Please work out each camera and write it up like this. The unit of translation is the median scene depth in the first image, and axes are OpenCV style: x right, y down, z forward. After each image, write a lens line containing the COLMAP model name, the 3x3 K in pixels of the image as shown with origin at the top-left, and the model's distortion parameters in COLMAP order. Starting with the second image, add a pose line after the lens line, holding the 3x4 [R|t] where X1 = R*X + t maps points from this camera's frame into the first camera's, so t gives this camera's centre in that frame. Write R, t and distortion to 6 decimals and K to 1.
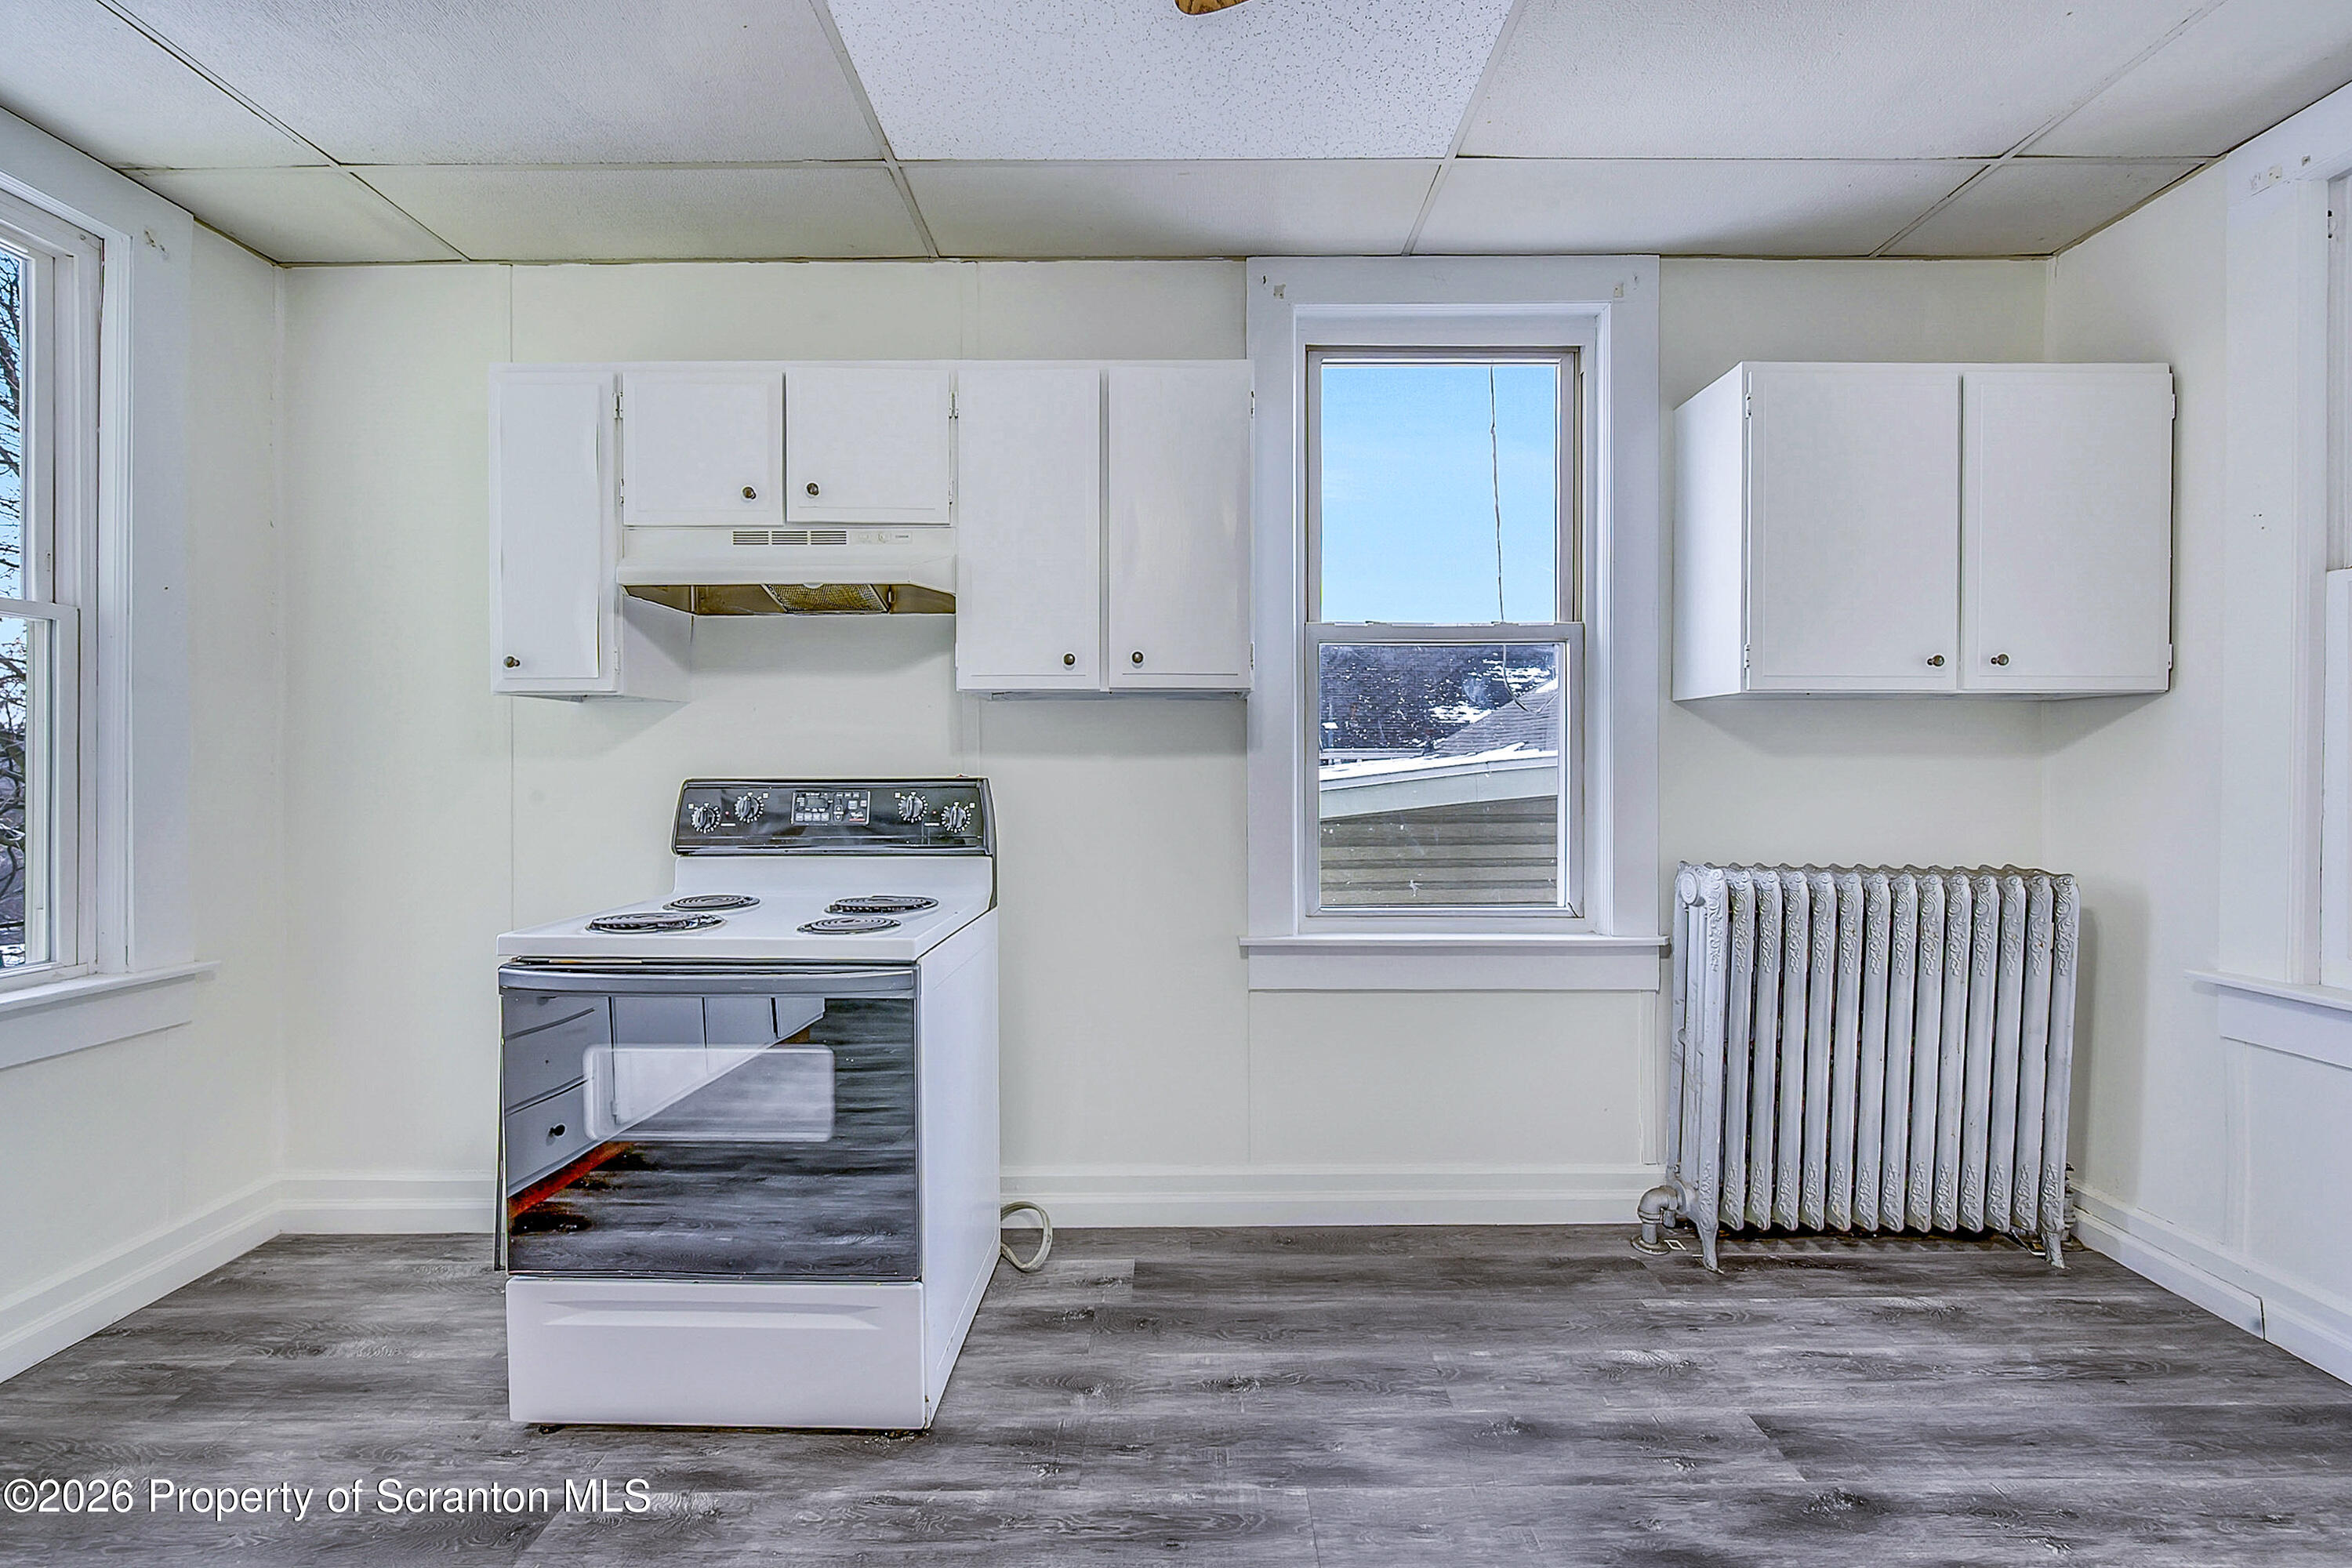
lens RADIAL K [[938.0, 0, 1175.3], [0, 938.0, 780.2], [0, 0, 1]] dist [0.000742, 0.000007]
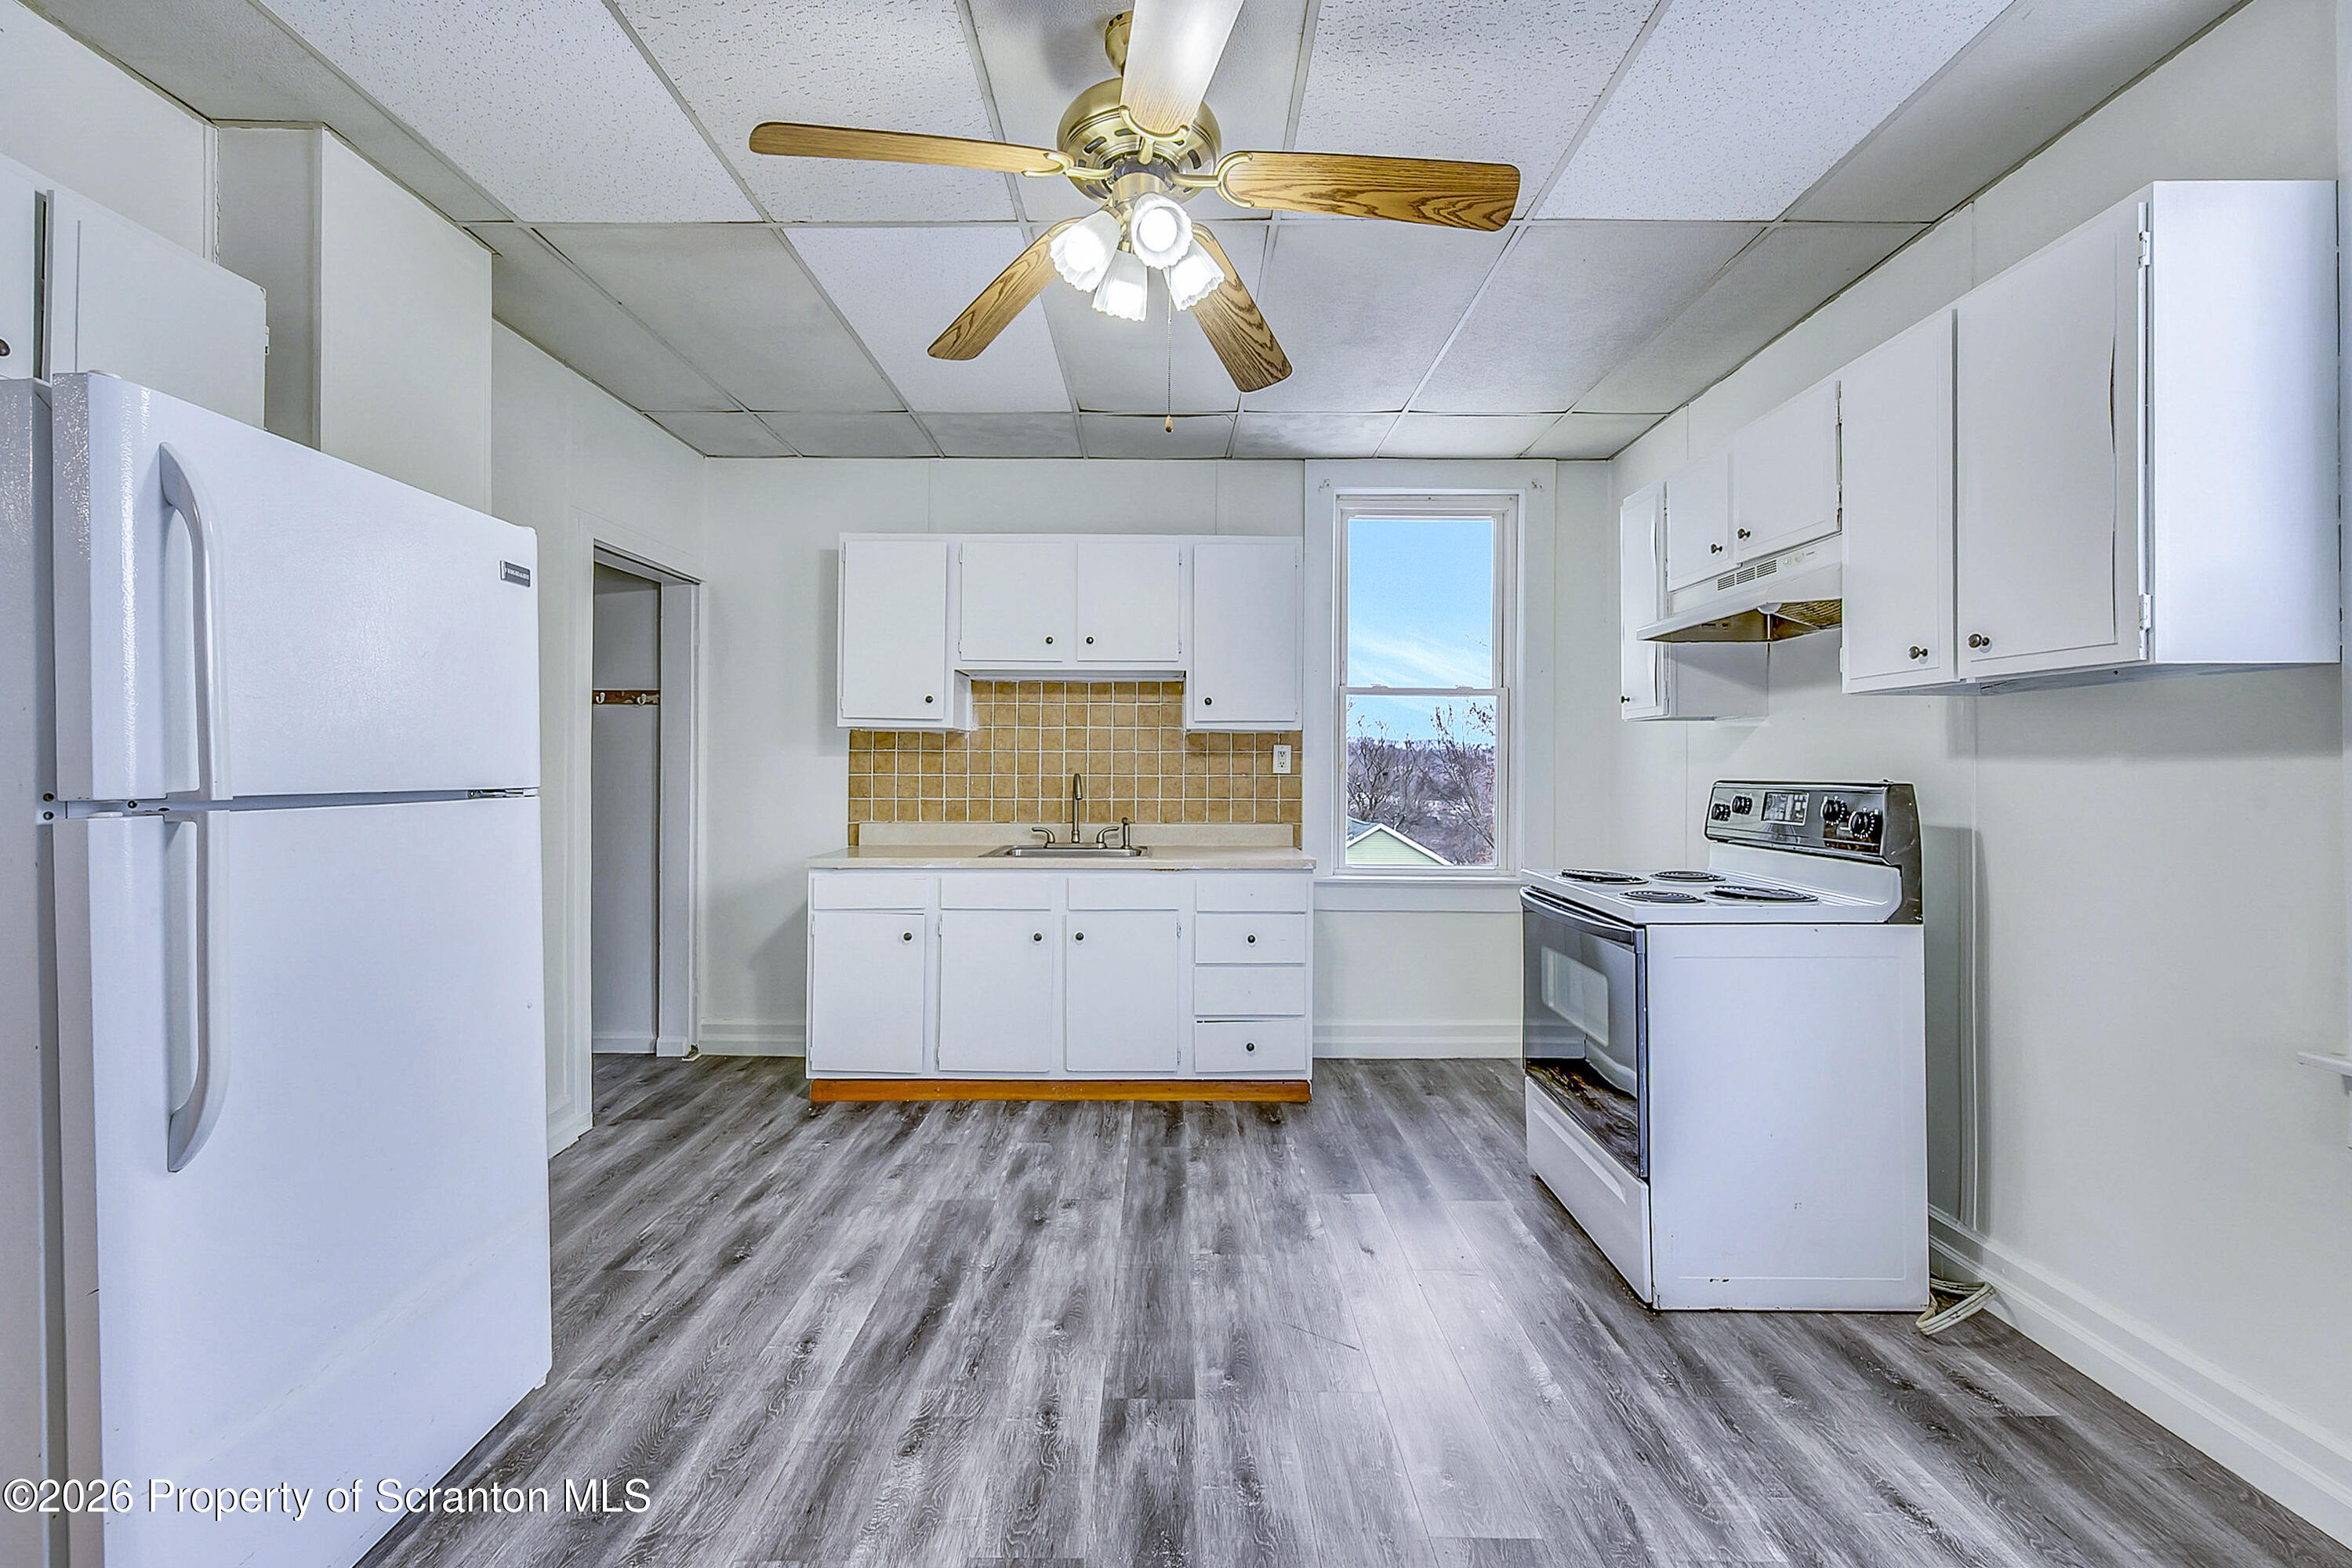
lens RADIAL K [[938.0, 0, 1177.5], [0, 938.0, 773.8], [0, 0, 1]] dist [0.000742, 0.000007]
pose [[0.008921, 0.006856, -0.999937, 0.784210], [-0.012645, 0.999897, 0.006742, -0.009625], [0.999880, 0.012584, 0.009007, 0.290394]]
